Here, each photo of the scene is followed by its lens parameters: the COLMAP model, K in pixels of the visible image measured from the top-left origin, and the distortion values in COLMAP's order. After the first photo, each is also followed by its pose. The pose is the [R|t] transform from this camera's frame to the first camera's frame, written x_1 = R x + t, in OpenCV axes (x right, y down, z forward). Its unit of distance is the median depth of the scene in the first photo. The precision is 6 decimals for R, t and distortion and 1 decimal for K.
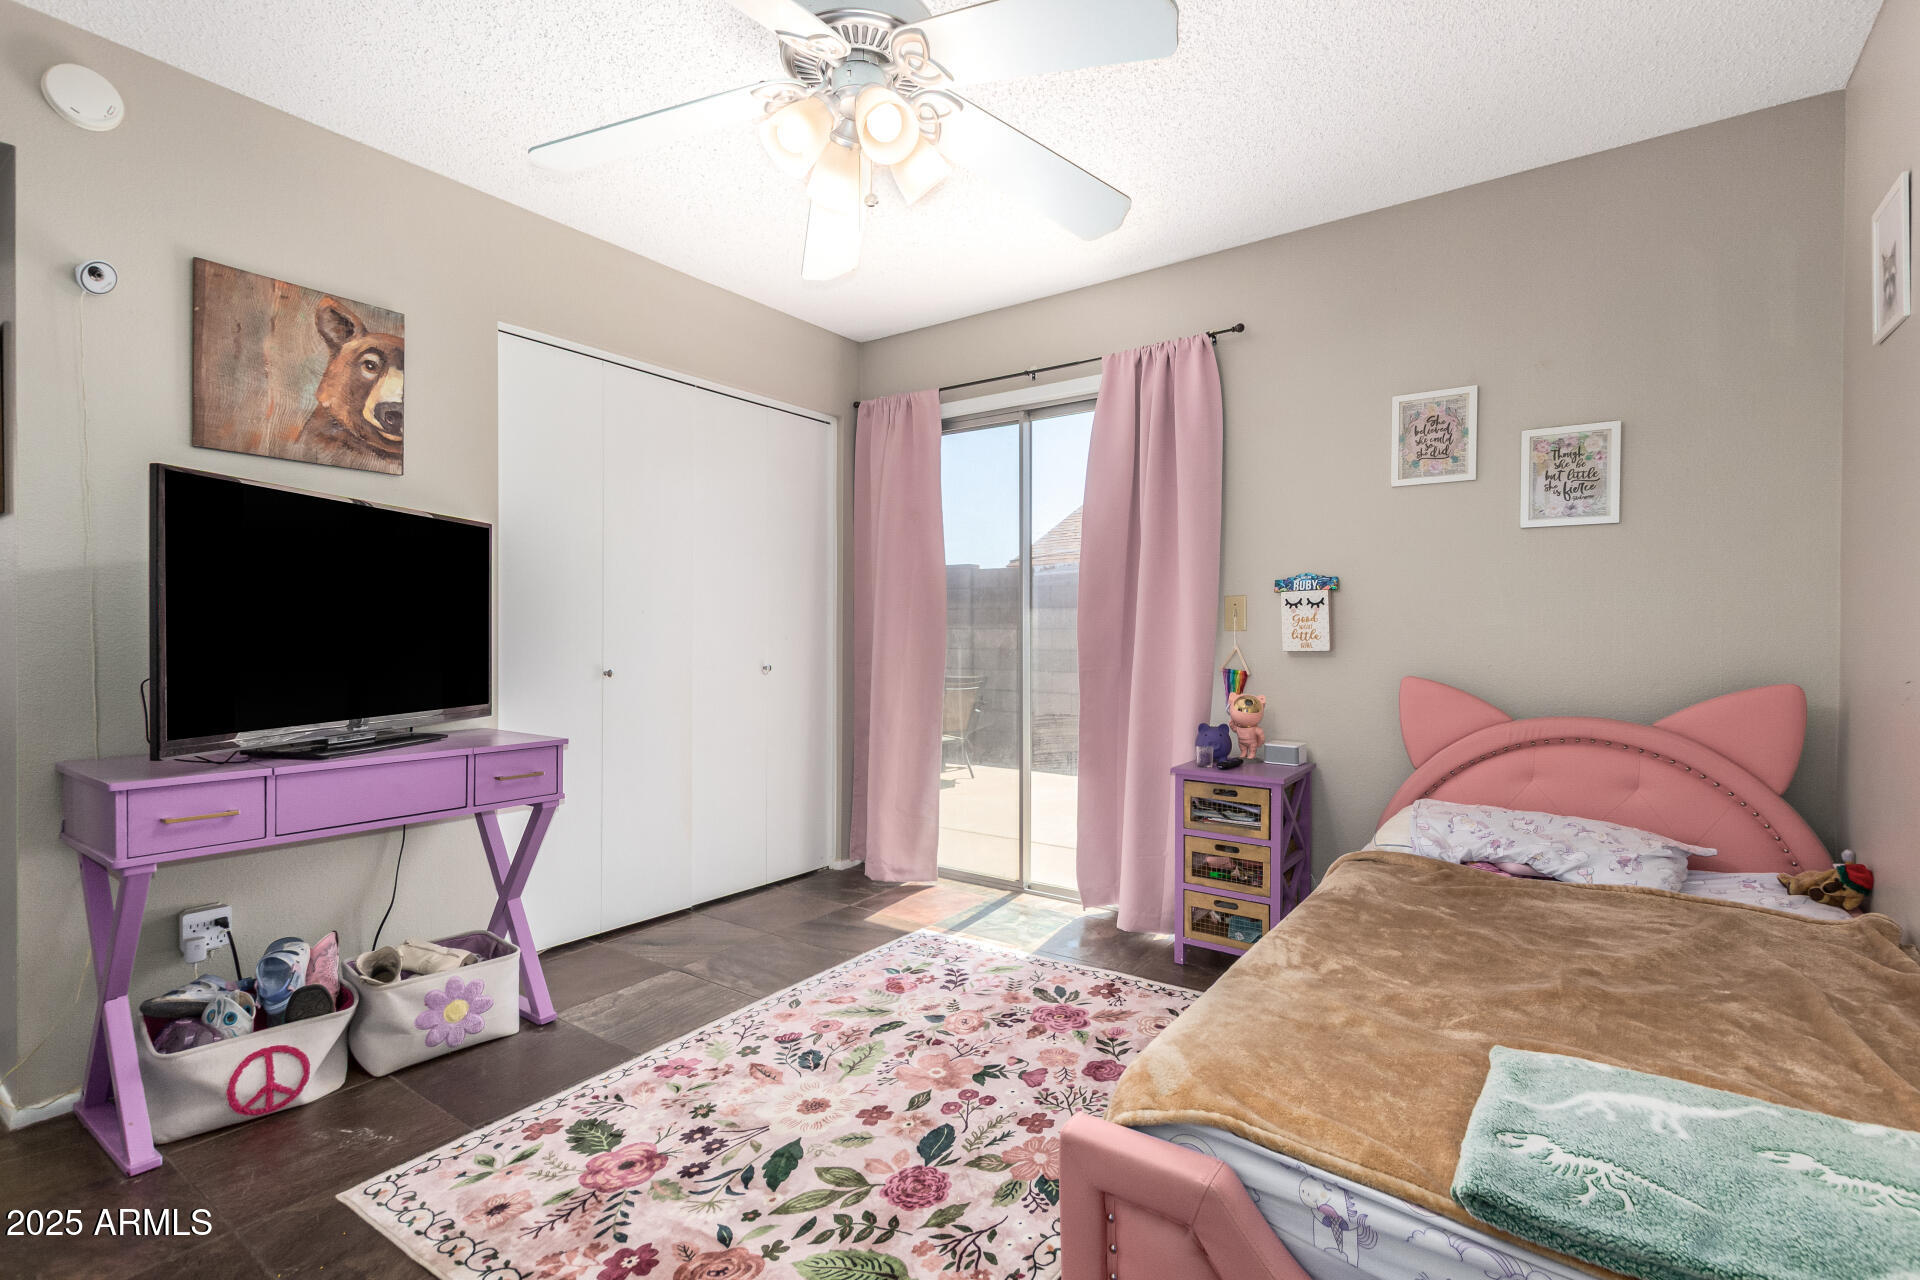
lens RADIAL K [[887.0, 0, 977.3], [0, 887.0, 638.5], [0, 0, 1]] dist [0.004097, -0.000855]
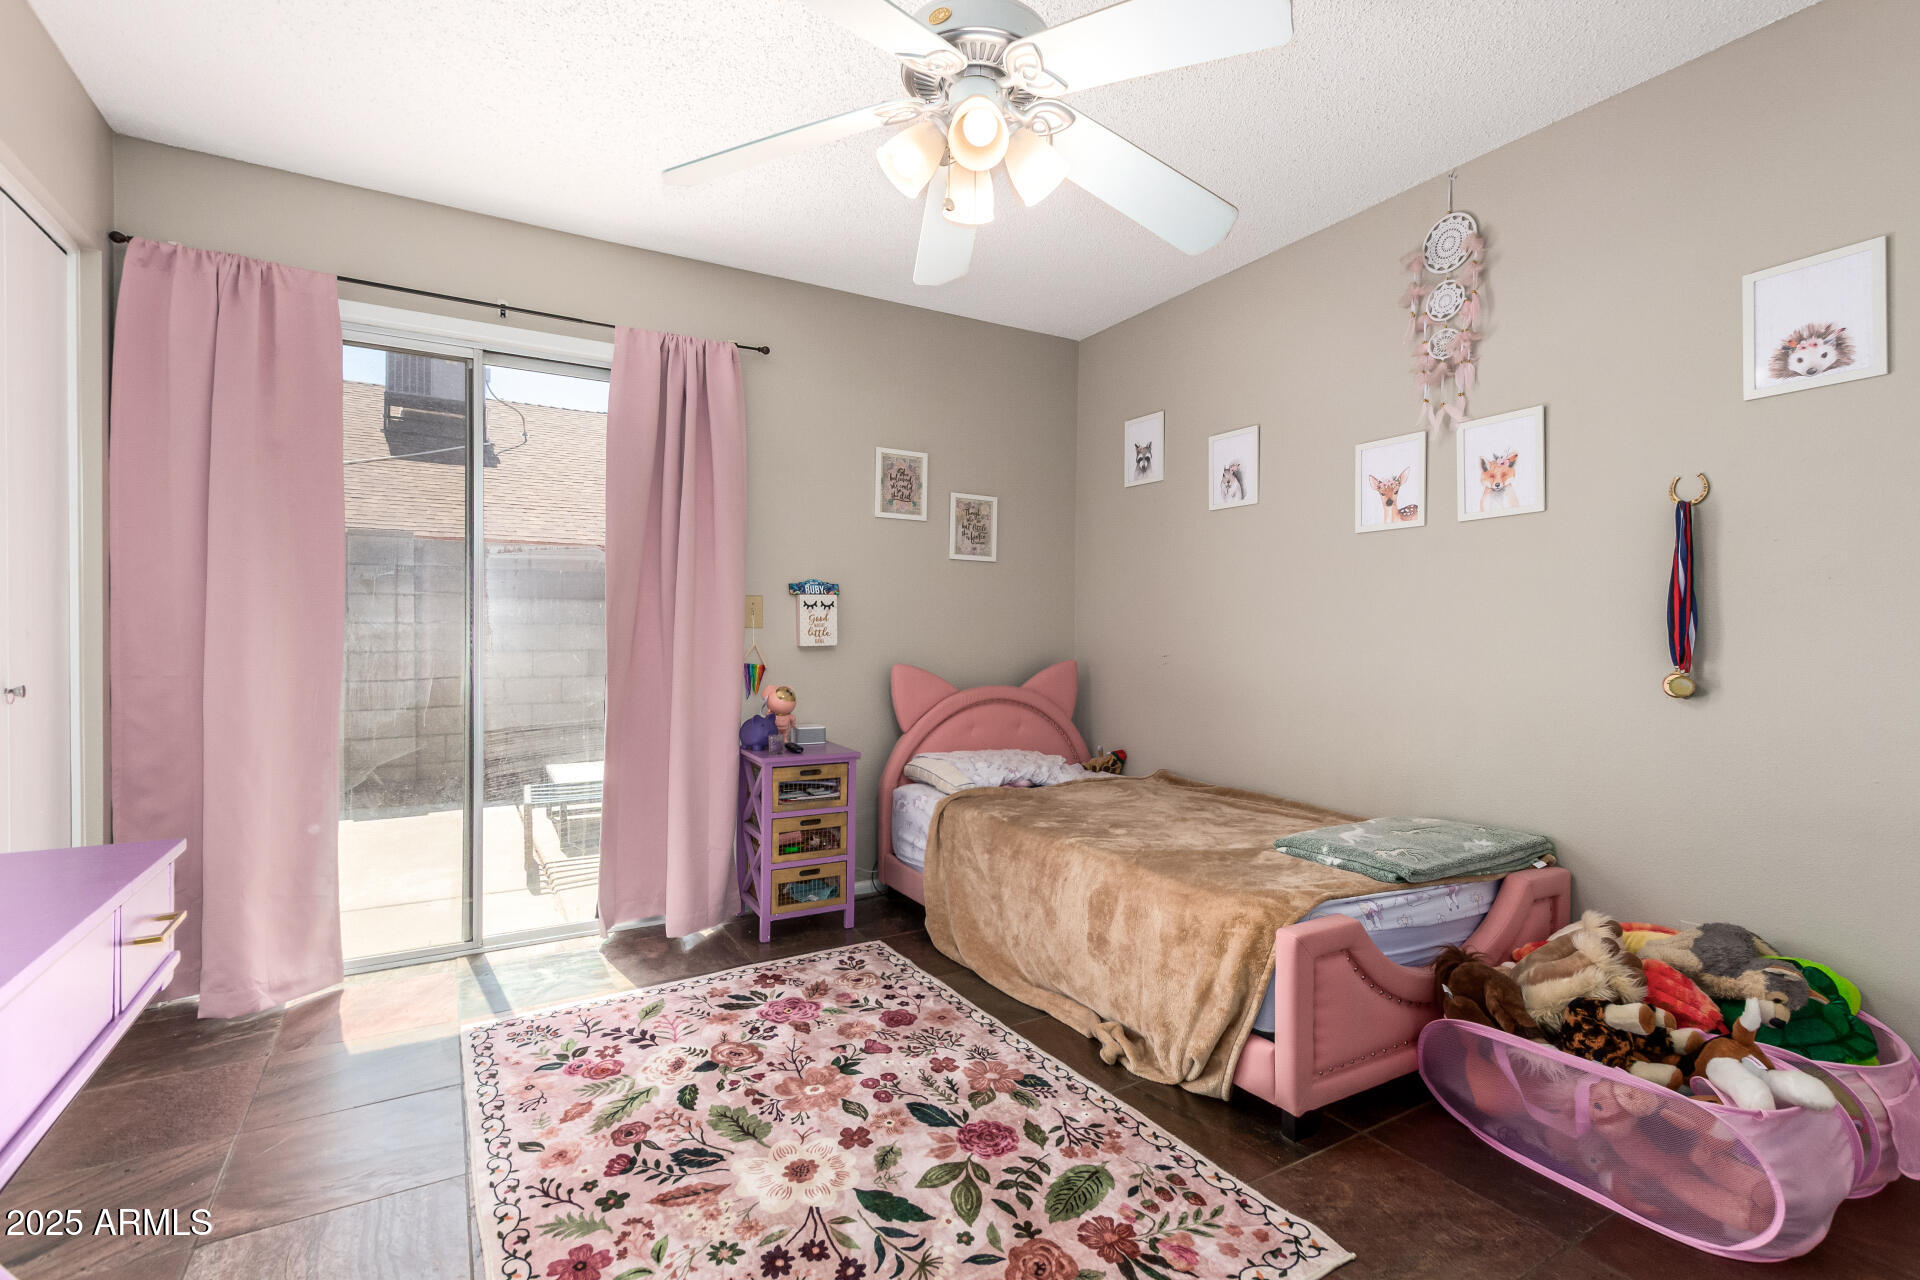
lens RADIAL K [[887.0, 0, 977.3], [0, 887.0, 638.5], [0, 0, 1]] dist [0.004097, -0.000855]
pose [[0.402735, -0.004194, 0.915307, -0.739989], [-0.000356, 0.999989, 0.004739, -0.001355], [-0.915316, -0.002234, 0.402729, 0.397522]]
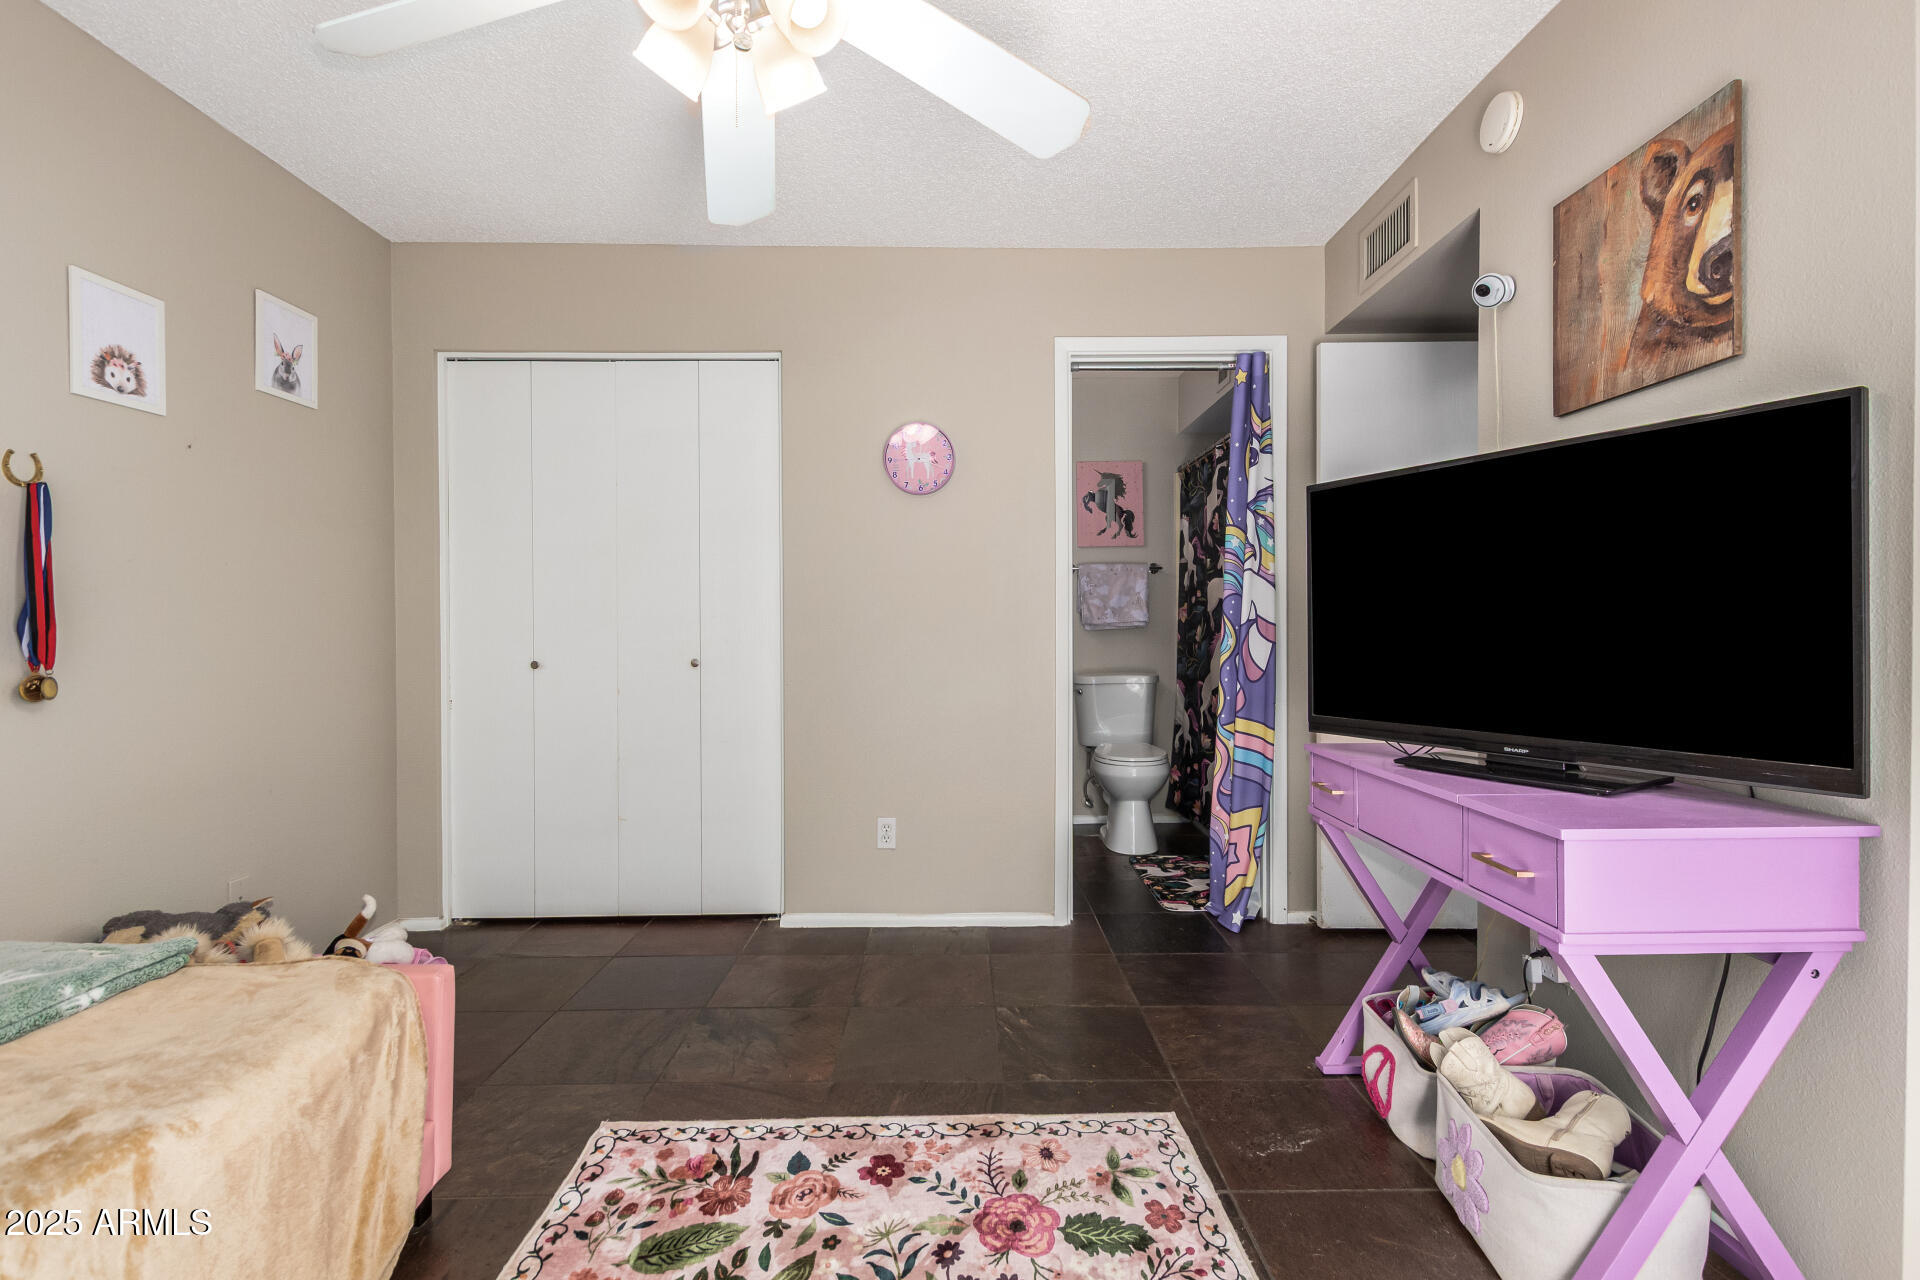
lens RADIAL K [[888.0, 0, 971.1], [0, 888.0, 626.4], [0, 0, 1]] dist [0.002055, -0.000268]
pose [[-0.814994, 0.004480, -0.579452, 0.111476], [0.001895, 0.999985, 0.005066, -0.007801], [0.579467, 0.003031, -0.814990, 1.222107]]
